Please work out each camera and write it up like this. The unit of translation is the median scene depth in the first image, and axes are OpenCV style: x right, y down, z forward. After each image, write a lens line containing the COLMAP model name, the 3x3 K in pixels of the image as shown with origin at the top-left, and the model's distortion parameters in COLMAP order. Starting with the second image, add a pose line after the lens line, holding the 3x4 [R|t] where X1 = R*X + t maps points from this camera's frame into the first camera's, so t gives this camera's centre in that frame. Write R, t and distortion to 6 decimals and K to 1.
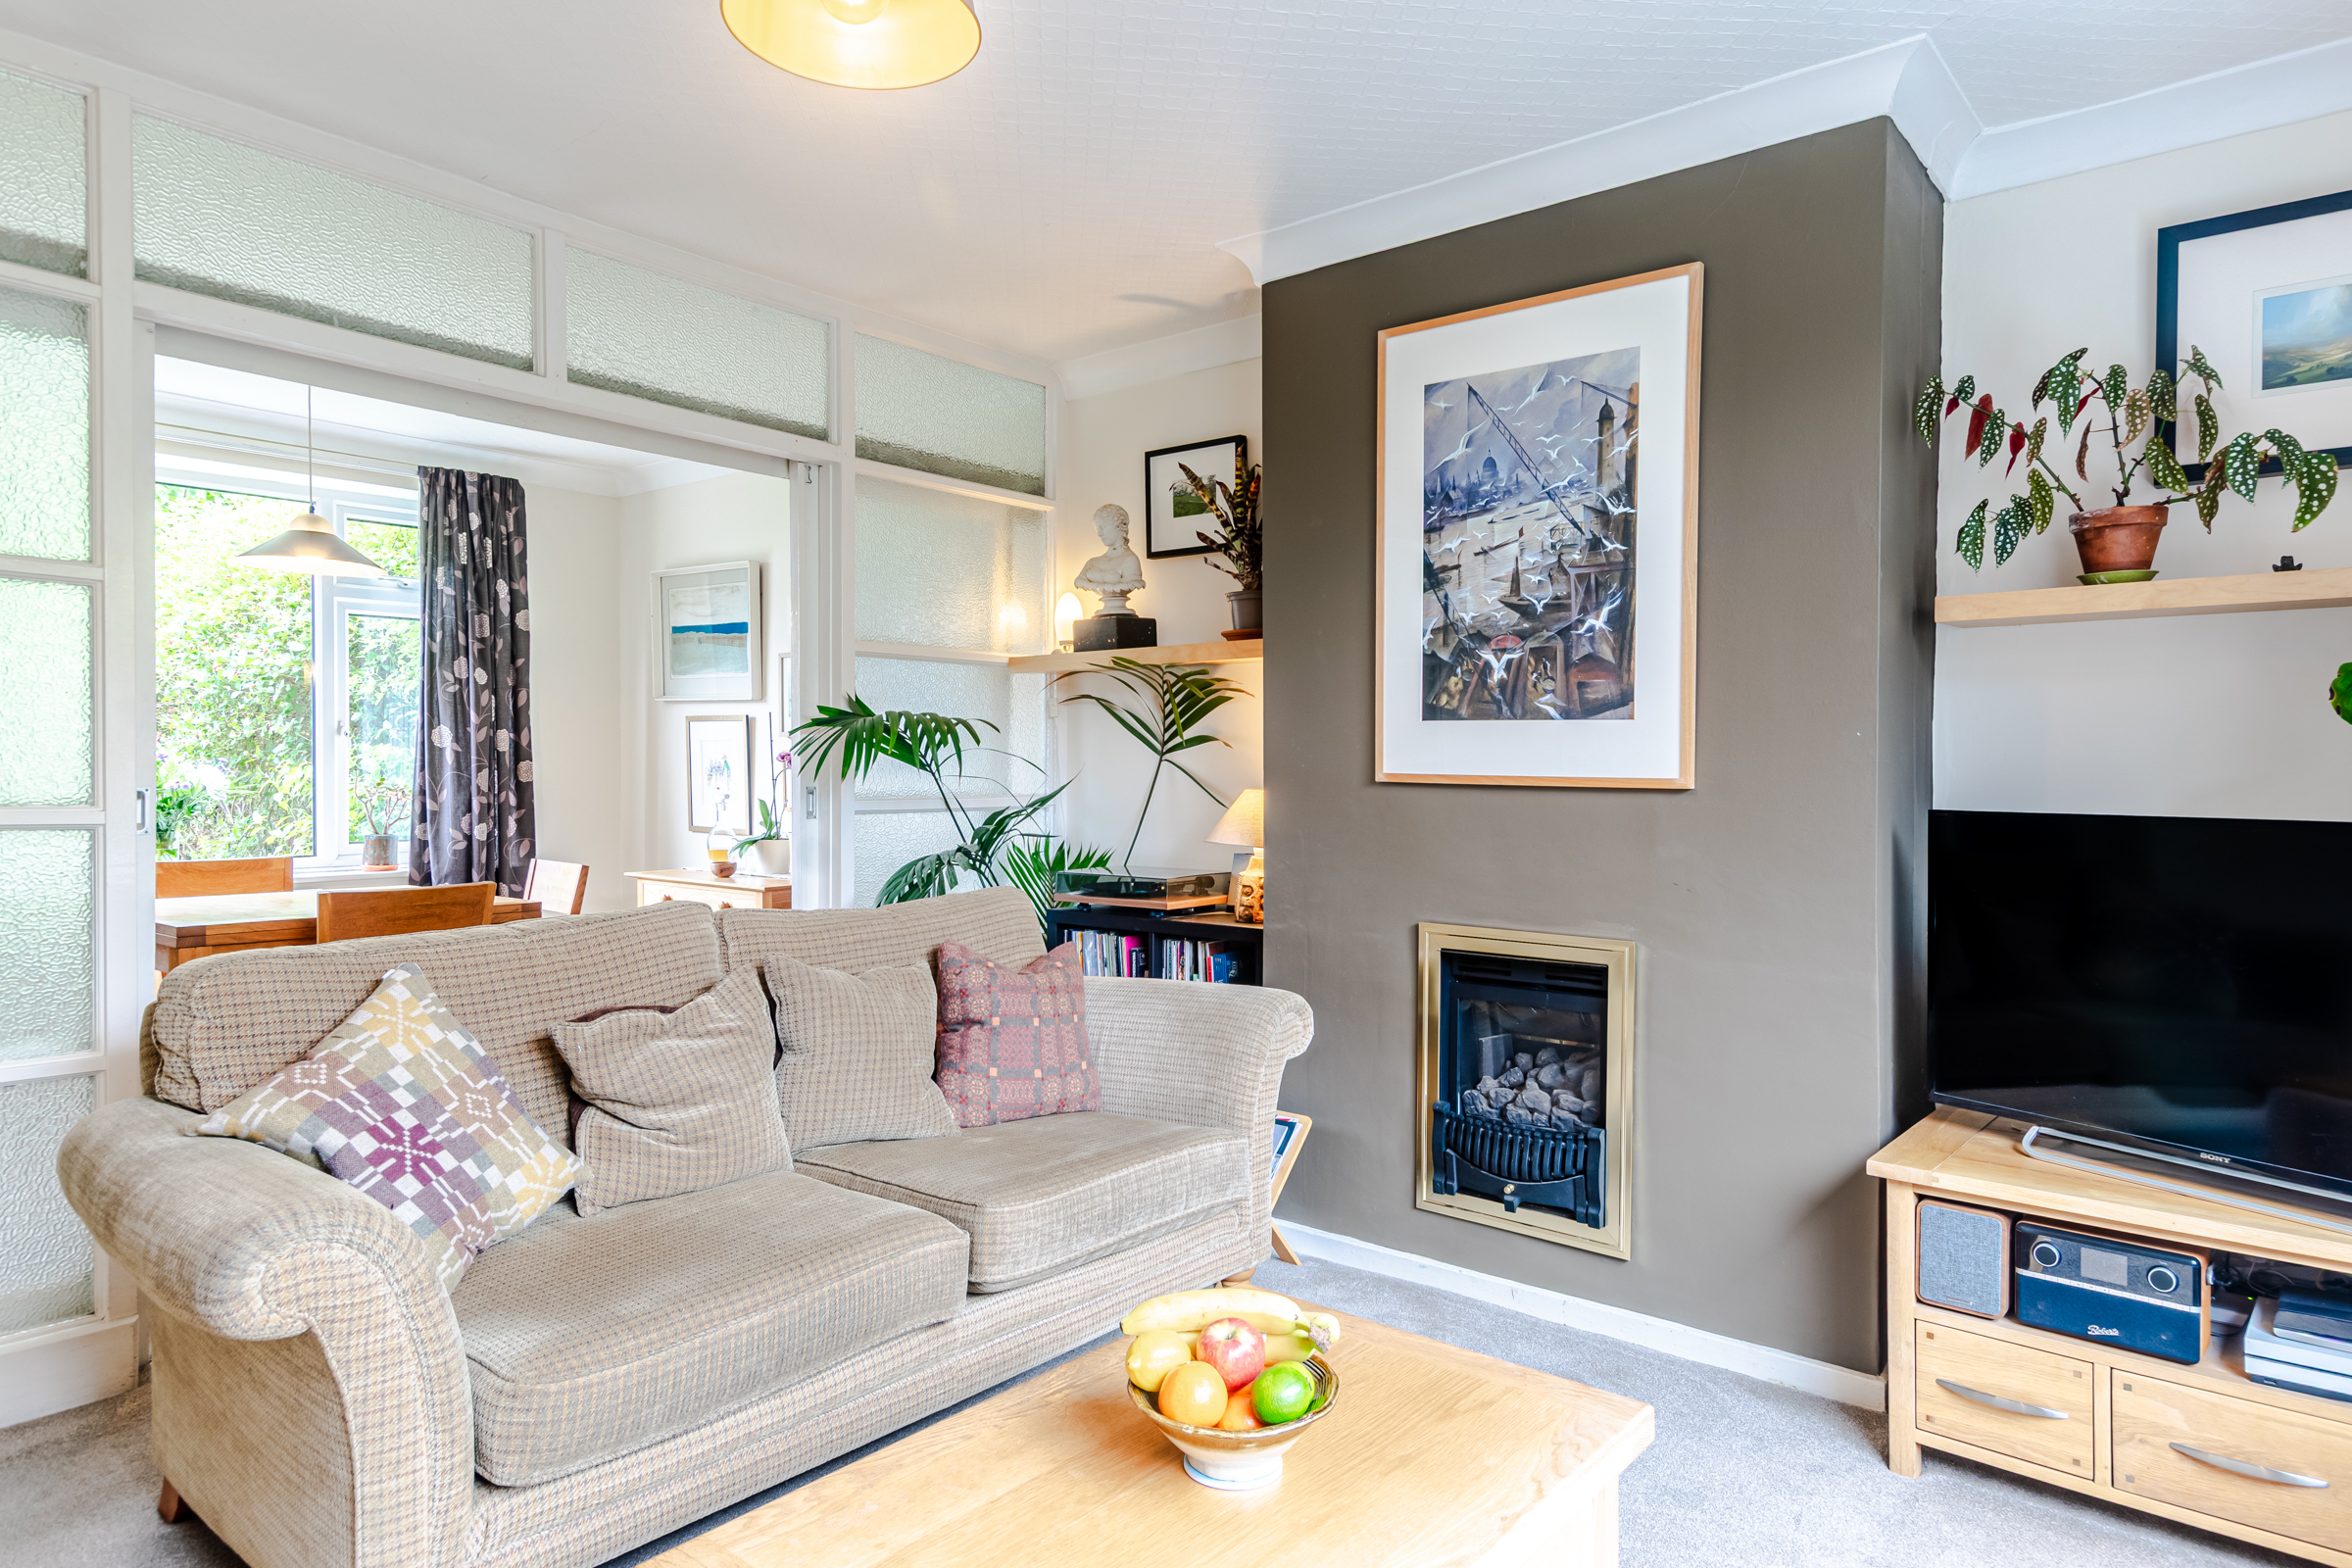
lens RADIAL K [[1415.4, 0, 1190.8], [0, 1415.4, 781.2], [0, 0, 1]] dist [0.032371, -0.000369]
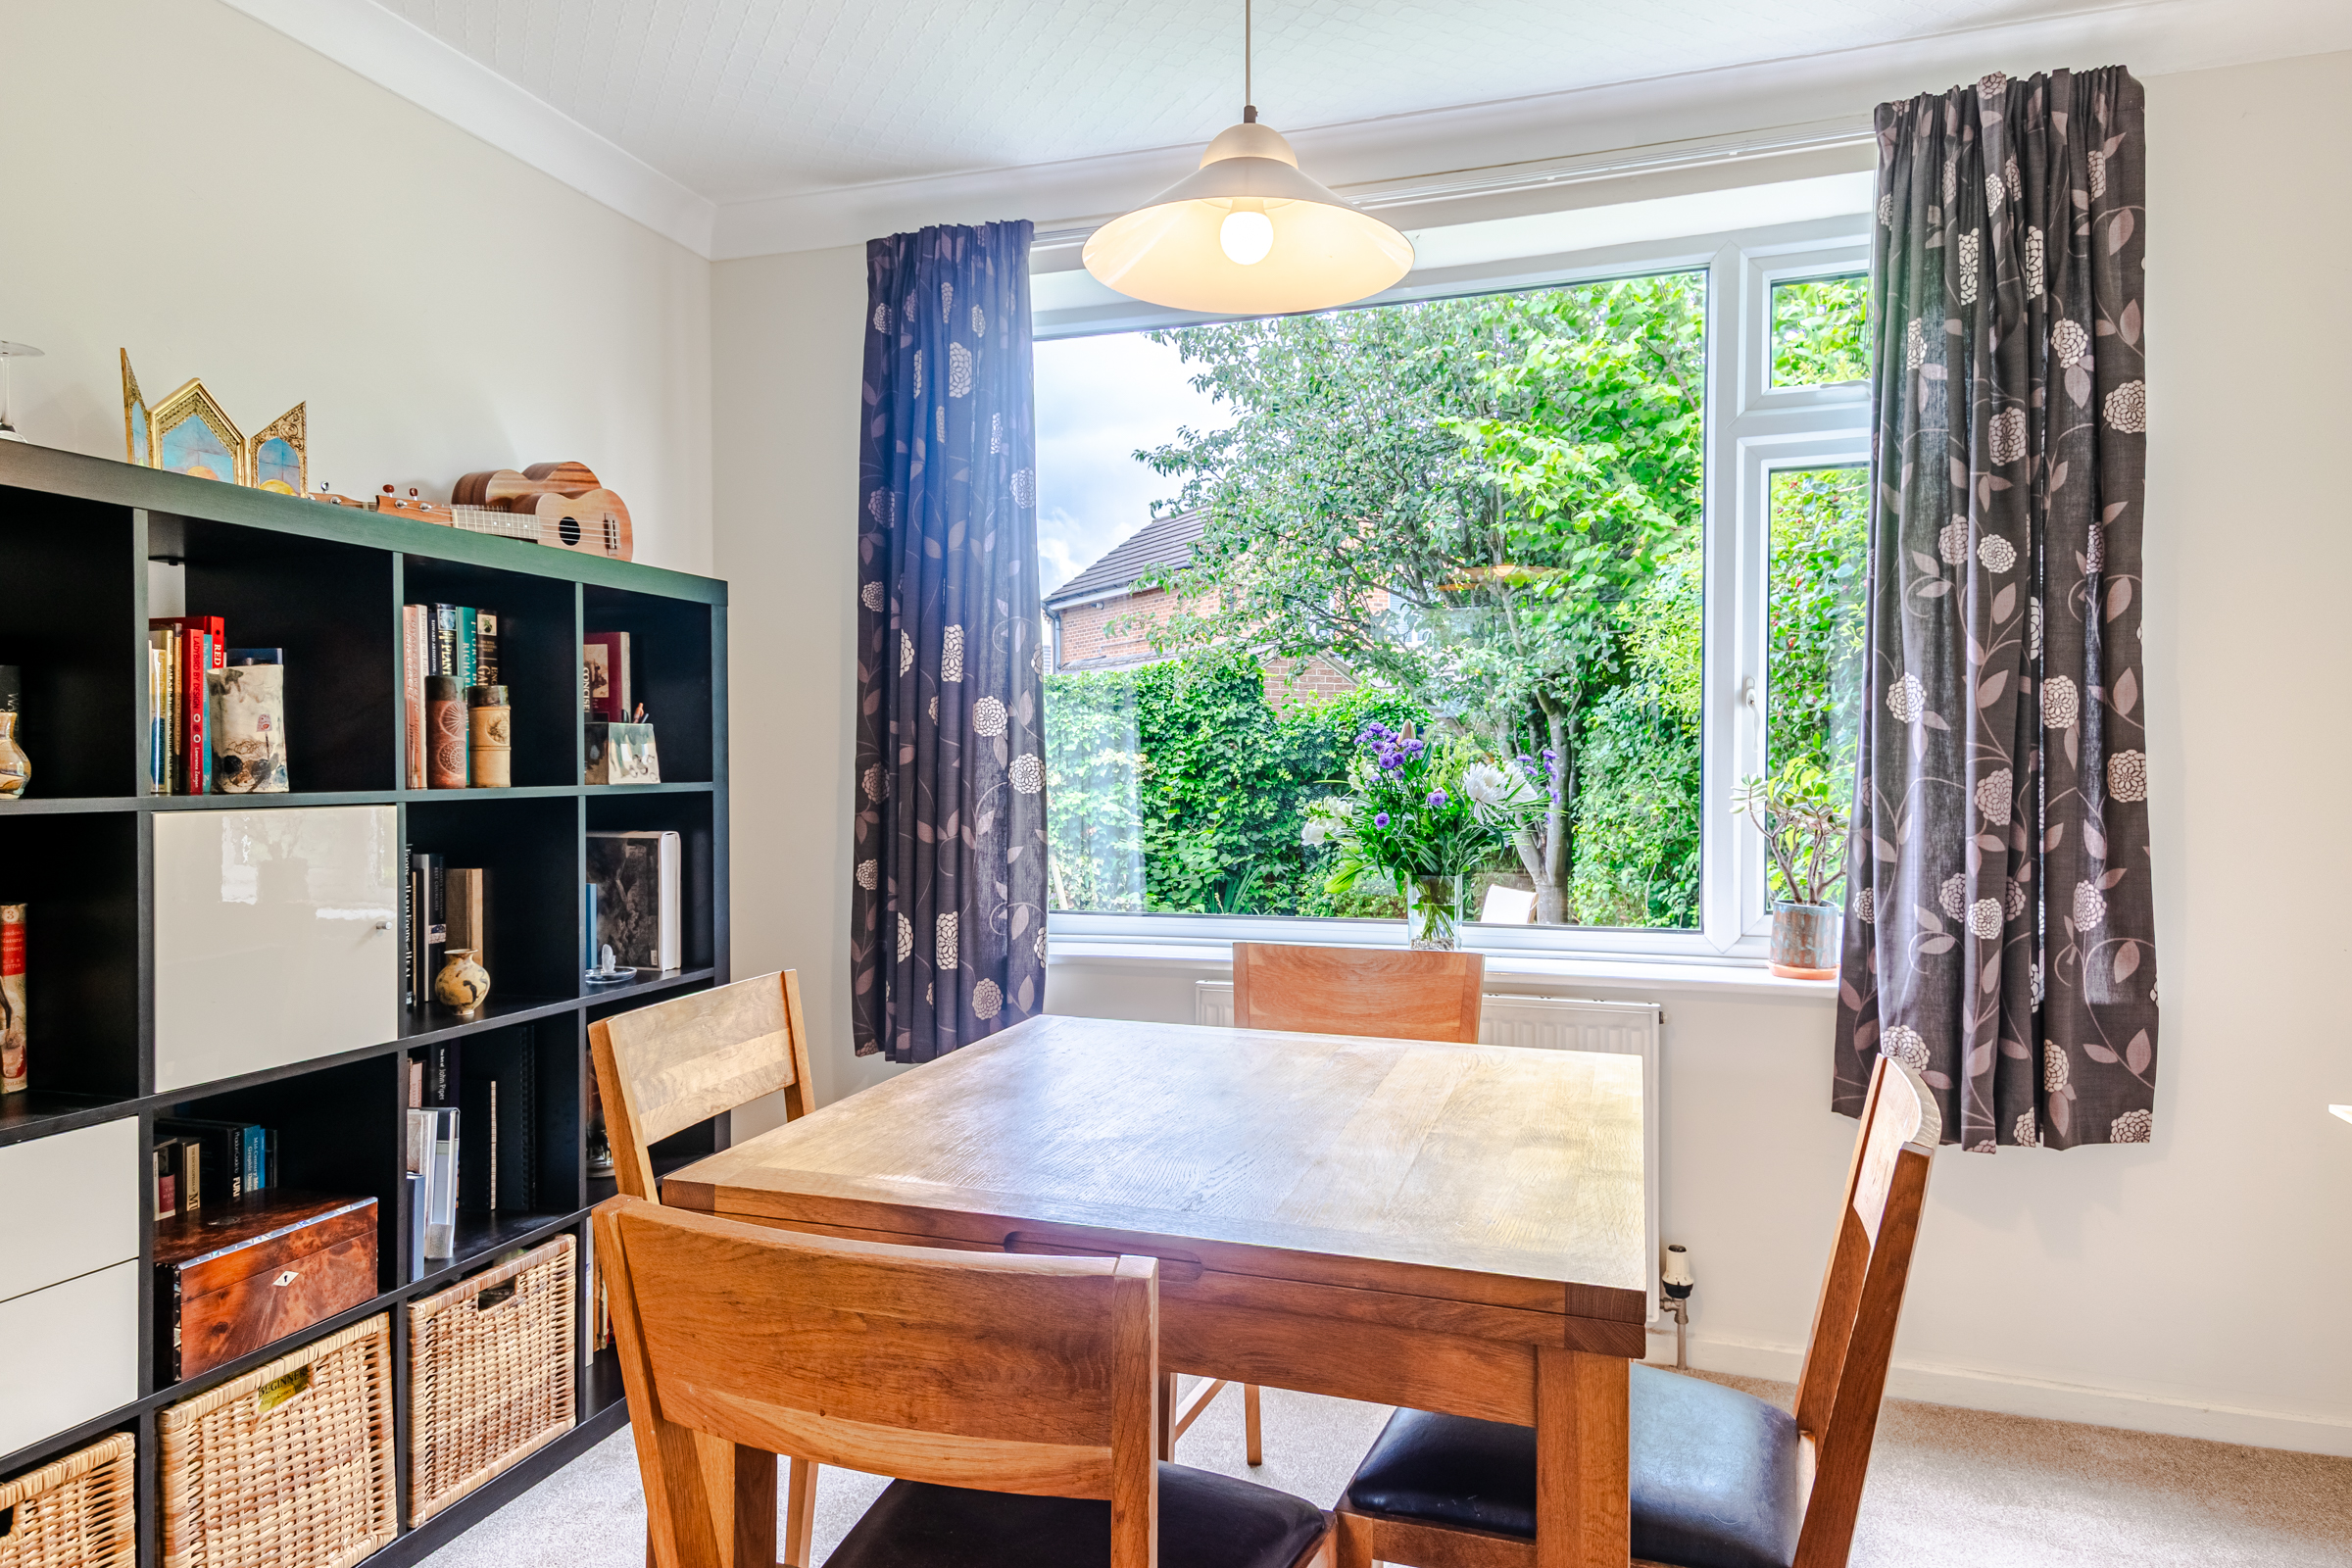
lens RADIAL K [[1415.4, 0, 1190.8], [0, 1415.4, 781.2], [0, 0, 1]] dist [0.032371, -0.000369]
pose [[0.359988, 0.010775, -0.932895, -0.185141], [-0.009075, 0.999926, 0.008048, -0.006754], [0.932913, 0.005569, 0.360059, 0.625263]]
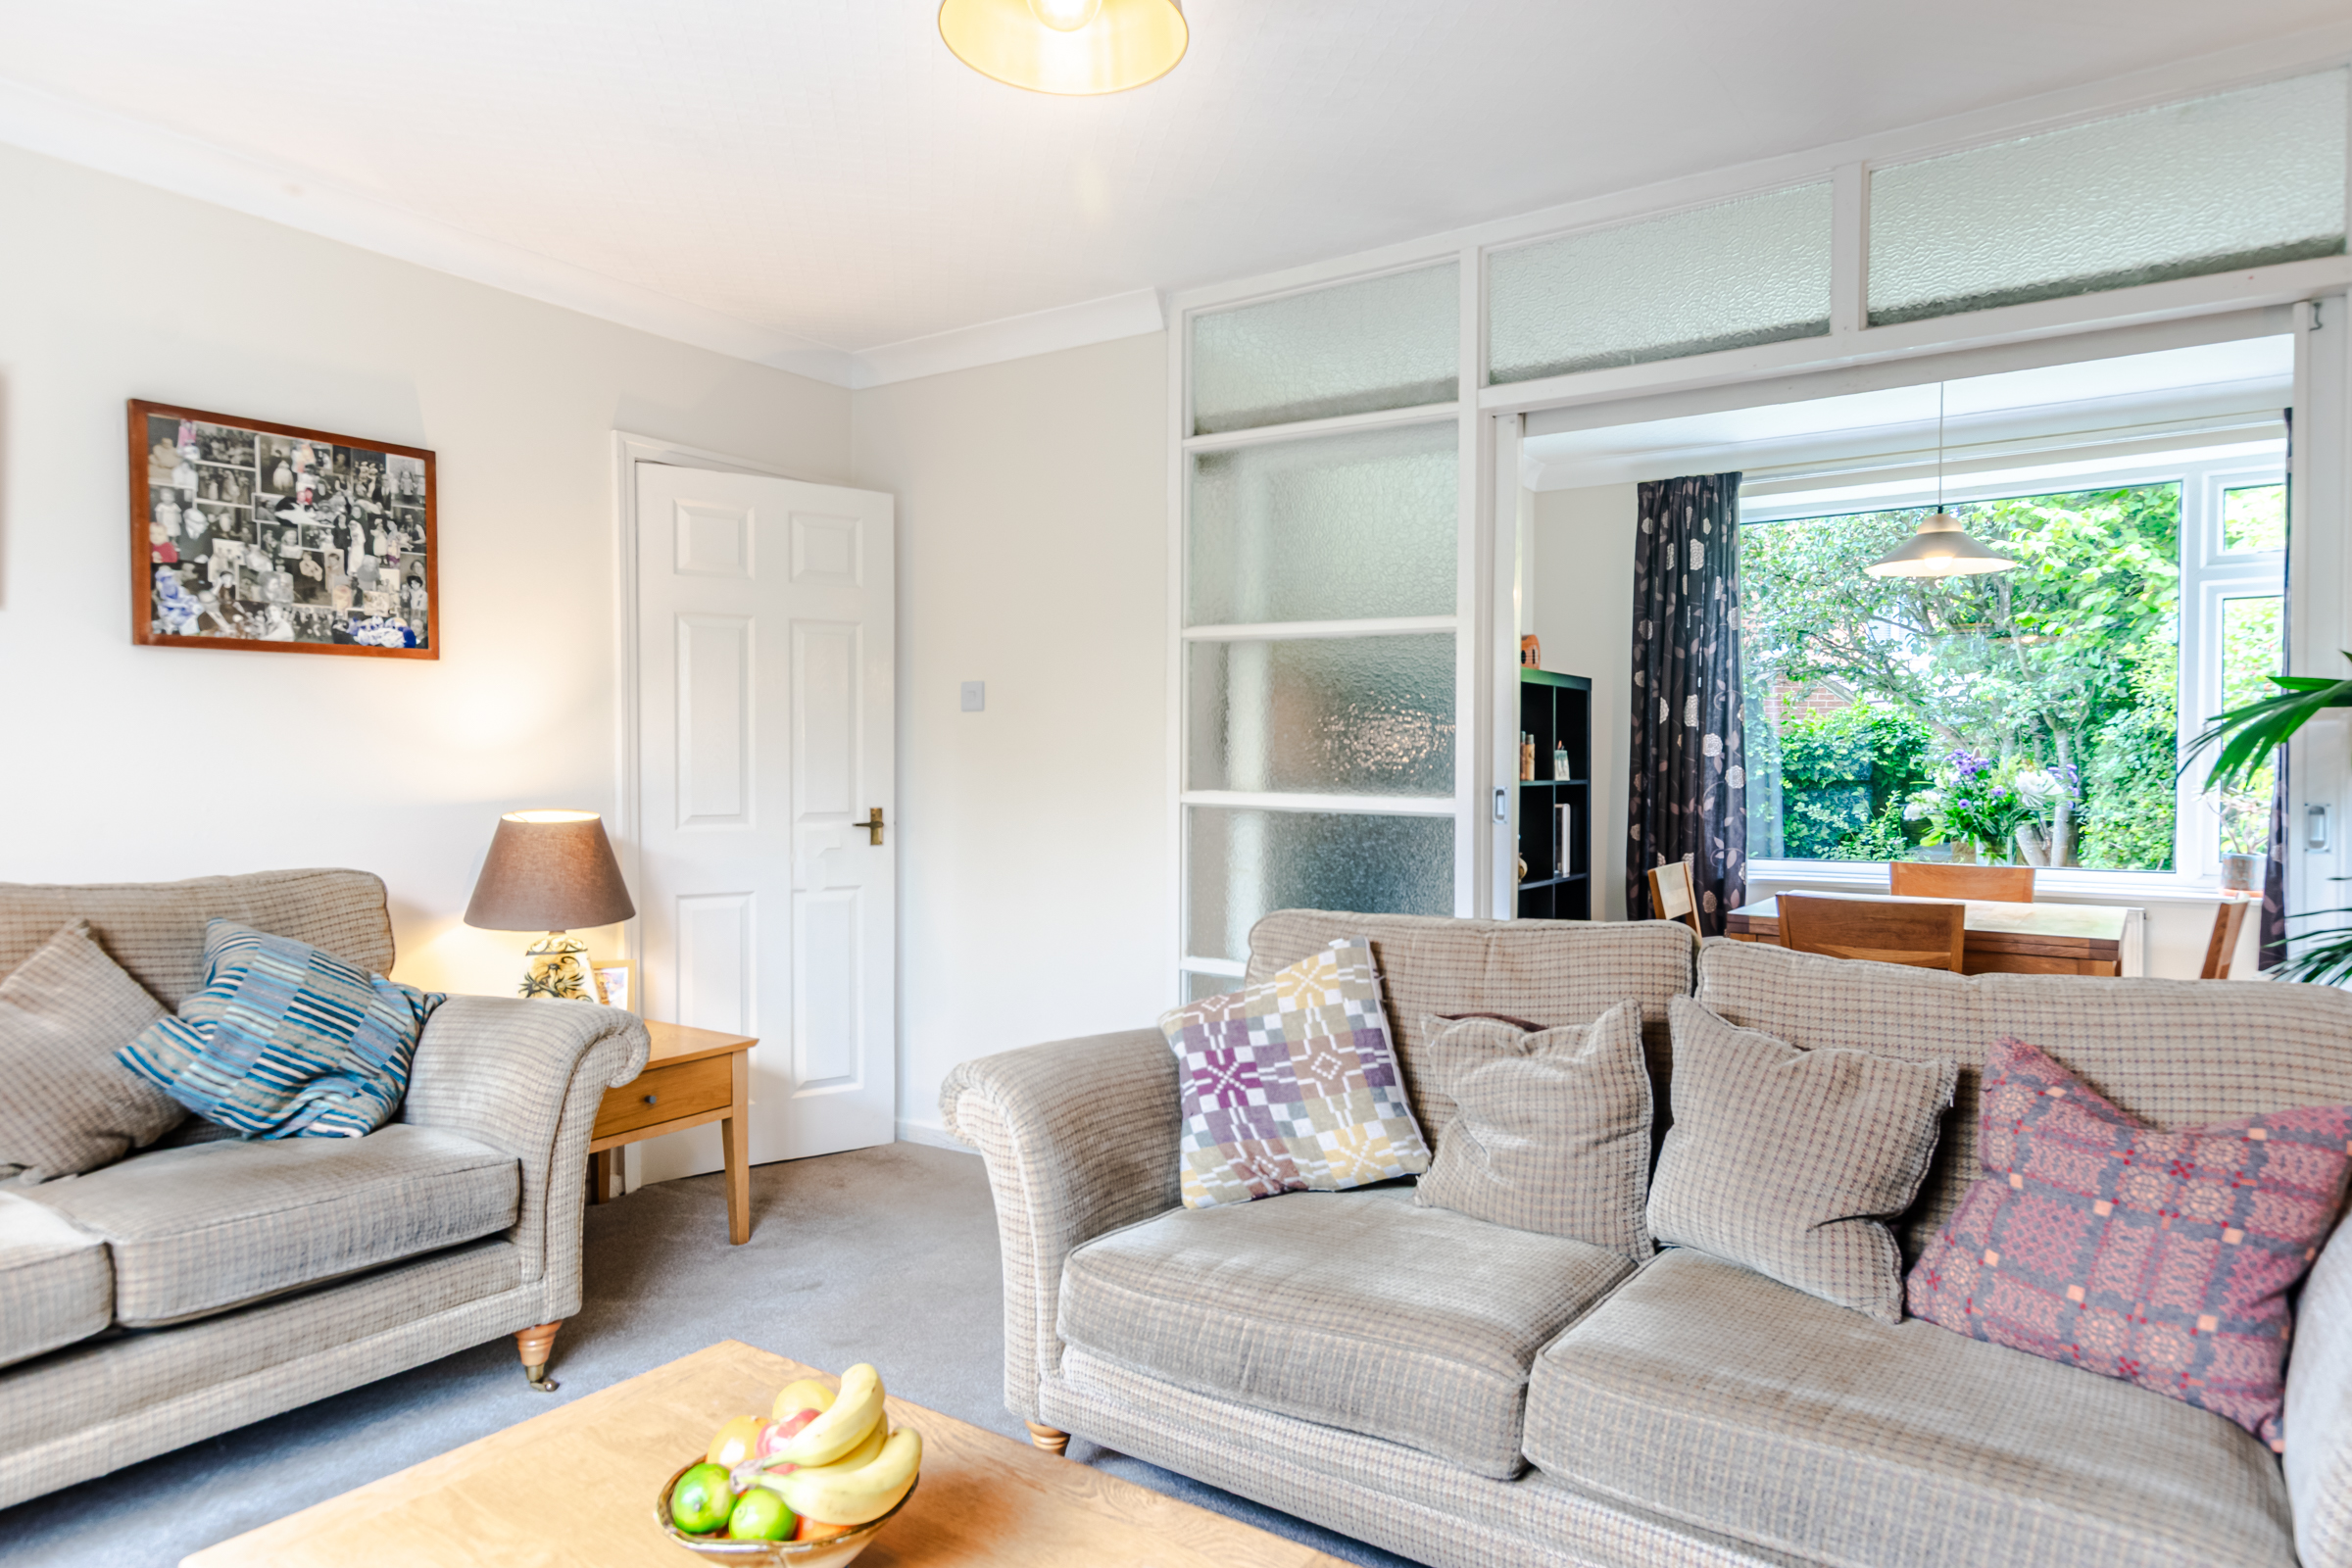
lens RADIAL K [[1415.4, 0, 1190.8], [0, 1415.4, 781.2], [0, 0, 1]] dist [0.032371, -0.000369]
pose [[0.078817, 0.005940, -0.996871, 0.237056], [-0.014020, 0.999890, 0.004849, -0.001238], [0.996790, 0.013594, 0.078892, 0.308102]]
